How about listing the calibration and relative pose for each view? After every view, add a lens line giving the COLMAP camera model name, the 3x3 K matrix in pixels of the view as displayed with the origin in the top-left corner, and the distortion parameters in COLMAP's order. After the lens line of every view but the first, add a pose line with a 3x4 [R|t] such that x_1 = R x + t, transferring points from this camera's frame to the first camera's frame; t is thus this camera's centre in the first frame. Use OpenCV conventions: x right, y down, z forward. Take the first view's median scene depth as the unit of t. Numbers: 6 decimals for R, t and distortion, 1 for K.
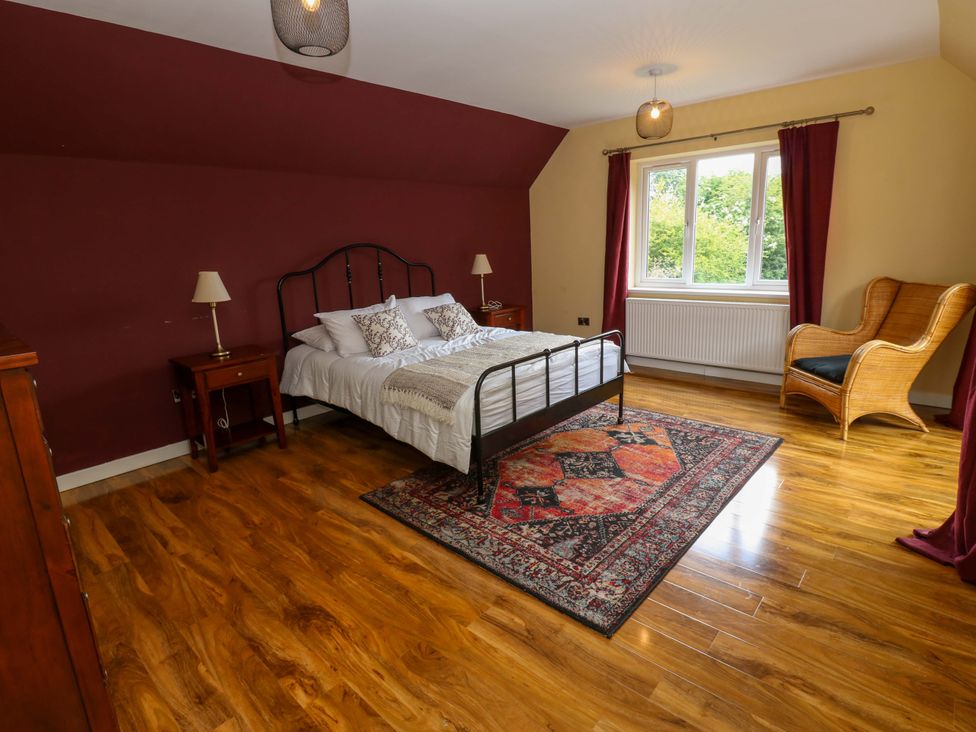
lens RADIAL K [[509.1, 0, 496.4], [0, 509.1, 356.9], [0, 0, 1]] dist [-0.002442, -0.010936]
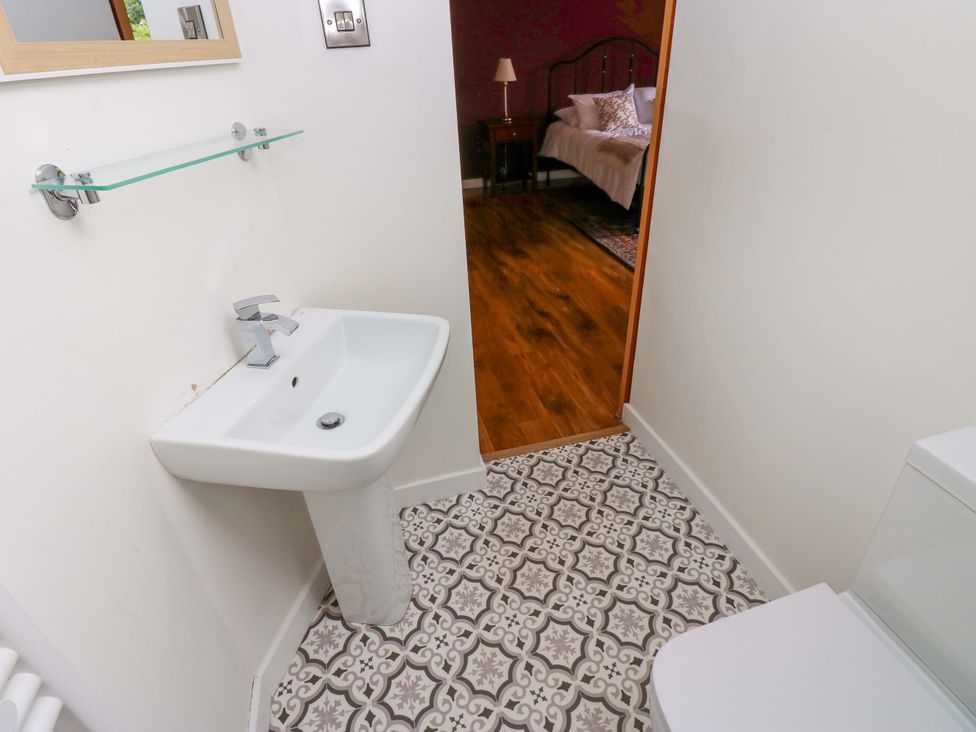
lens RADIAL K [[509.1, 0, 491.3], [0, 509.1, 360.3], [0, 0, 1]] dist [-0.002442, -0.010936]
pose [[0.839187, 0.290298, -0.459883, 0.361567], [-0.113708, 0.920586, 0.373621, 0.100918], [0.531823, -0.261245, 0.805553, -0.482647]]
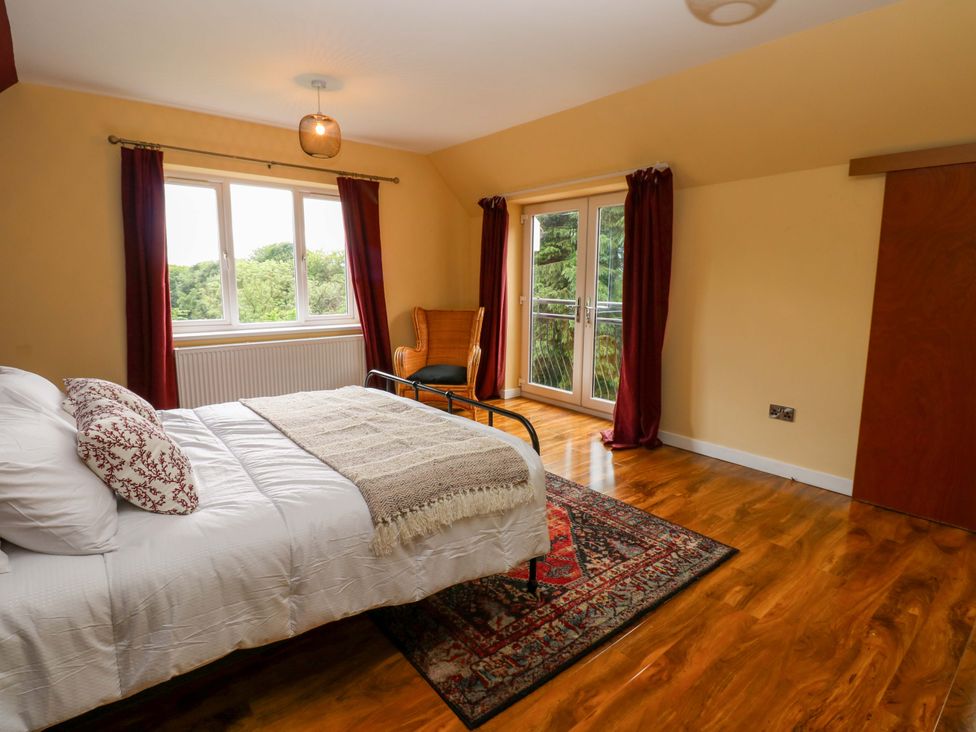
lens RADIAL K [[509.1, 0, 483.7], [0, 509.1, 361.5], [0, 0, 1]] dist [-0.002442, -0.010936]
pose [[0.149471, -0.119408, 0.981529, -0.661904], [0.203783, 0.975090, 0.087592, -0.119084], [-0.967539, 0.186926, 0.170081, 0.754504]]
